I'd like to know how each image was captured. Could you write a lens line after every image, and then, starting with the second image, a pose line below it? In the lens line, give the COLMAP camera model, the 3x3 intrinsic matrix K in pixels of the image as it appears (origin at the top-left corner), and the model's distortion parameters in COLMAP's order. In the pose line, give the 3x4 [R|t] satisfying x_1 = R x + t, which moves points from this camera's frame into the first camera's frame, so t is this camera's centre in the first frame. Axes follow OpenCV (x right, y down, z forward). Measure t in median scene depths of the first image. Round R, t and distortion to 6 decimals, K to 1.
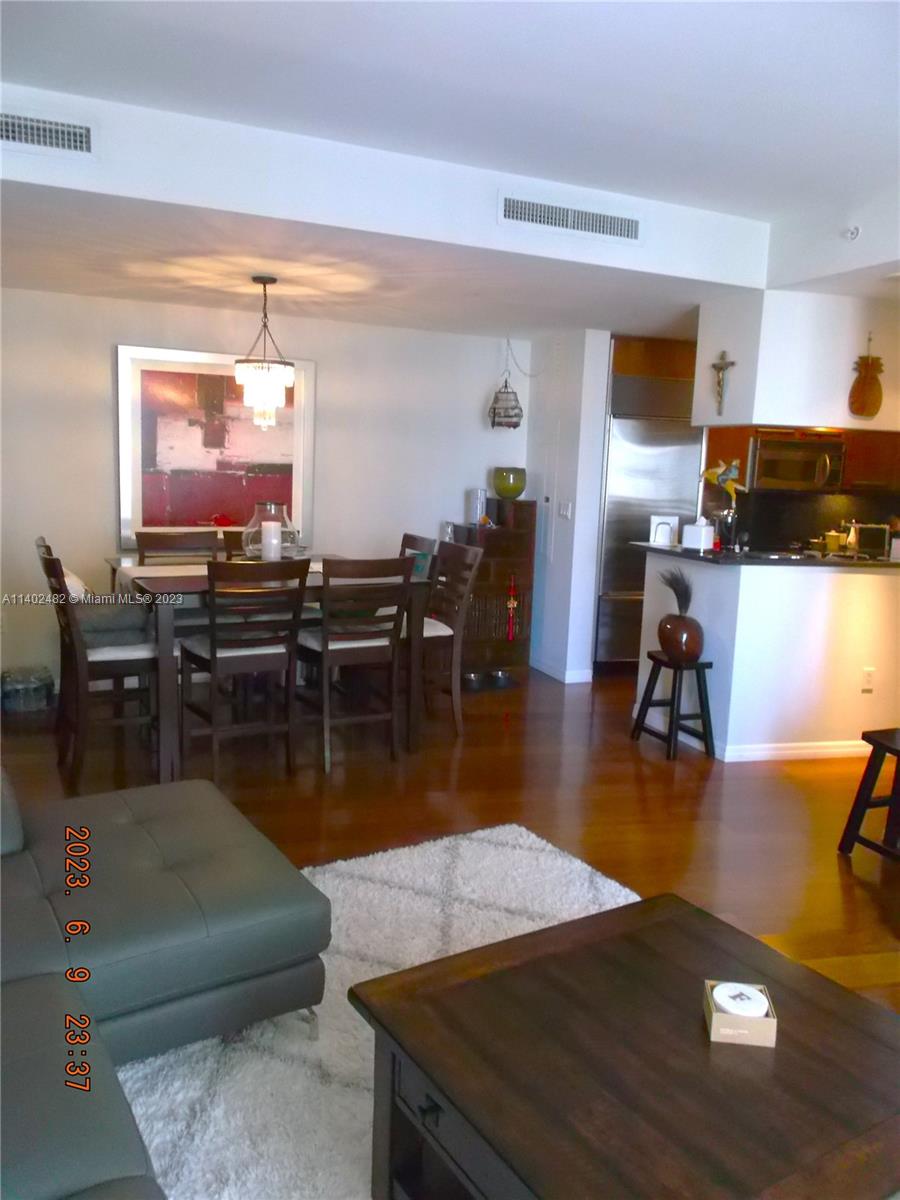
lens RADIAL K [[952.3, 0, 461.8], [0, 952.3, 594.2], [0, 0, 1]] dist [0.002123, -0.002740]
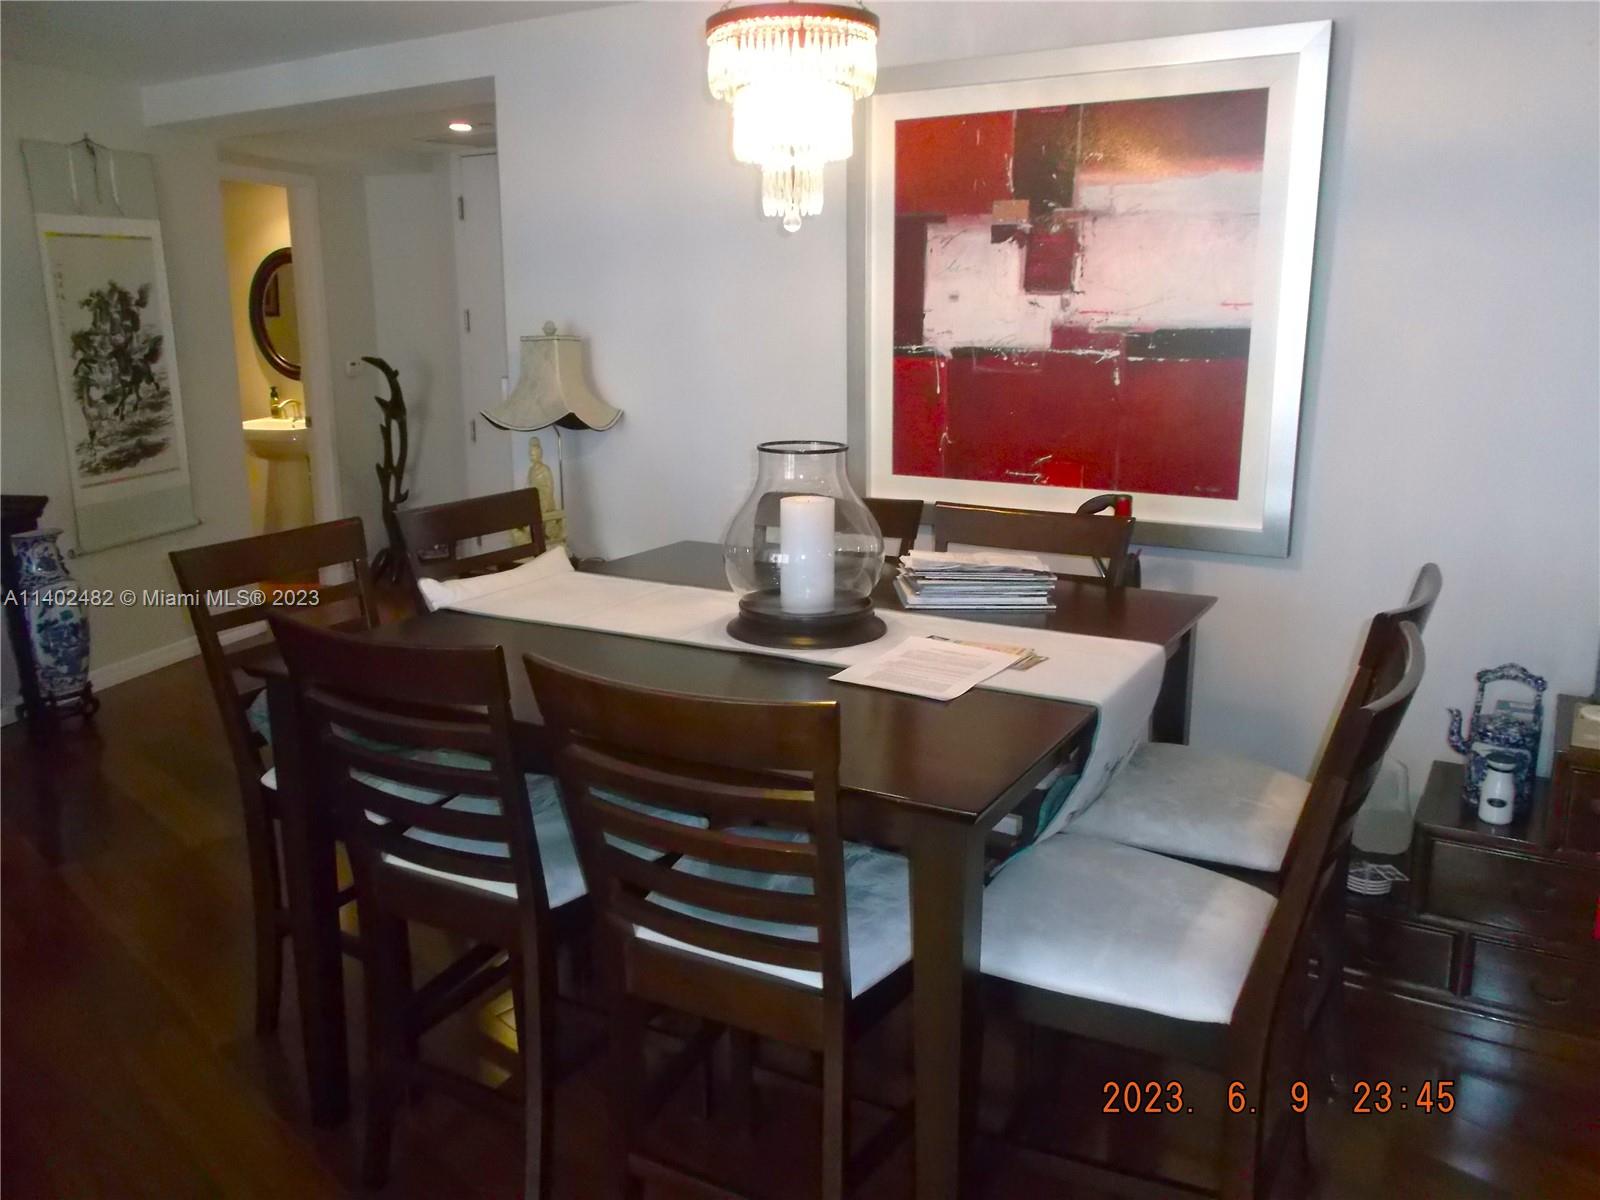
lens RADIAL K [[1227.4, 0, 796.2], [0, 1227.4, 618.6], [0, 0, 1]] dist [-0.013614, 0.004708]
pose [[0.543849, 0.171432, -0.821486, 0.140671], [-0.094381, 0.985196, 0.143113, -0.082468], [0.833859, -0.000299, 0.551978, 0.631177]]
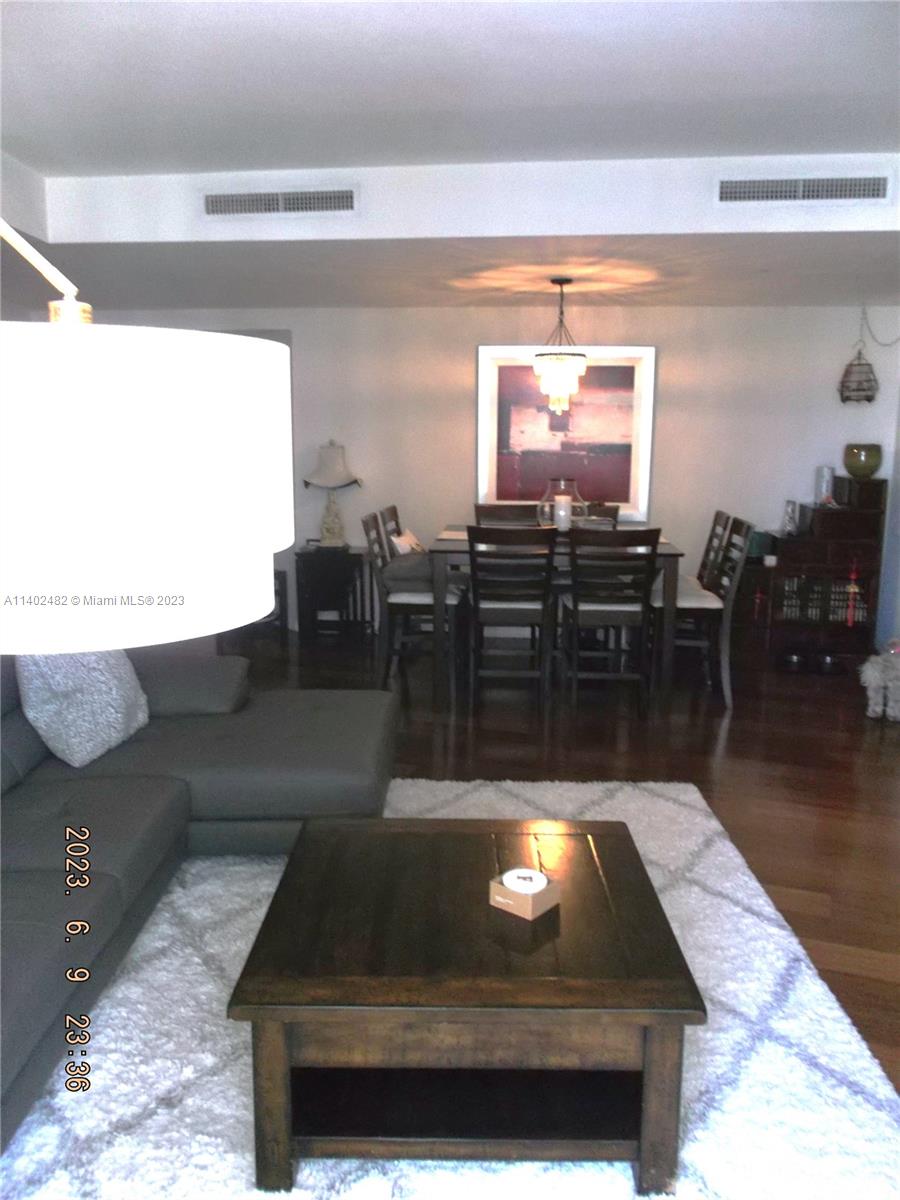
lens RADIAL K [[955.9, 0, 450.7], [0, 955.9, 603.7], [0, 0, 1]] dist [-0.036710, 0.073794]
pose [[0.839424, 0.071087, -0.538808, 0.259356], [-0.056664, 0.997453, 0.043321, 0.008364], [0.540516, -0.005833, 0.841314, -0.019618]]
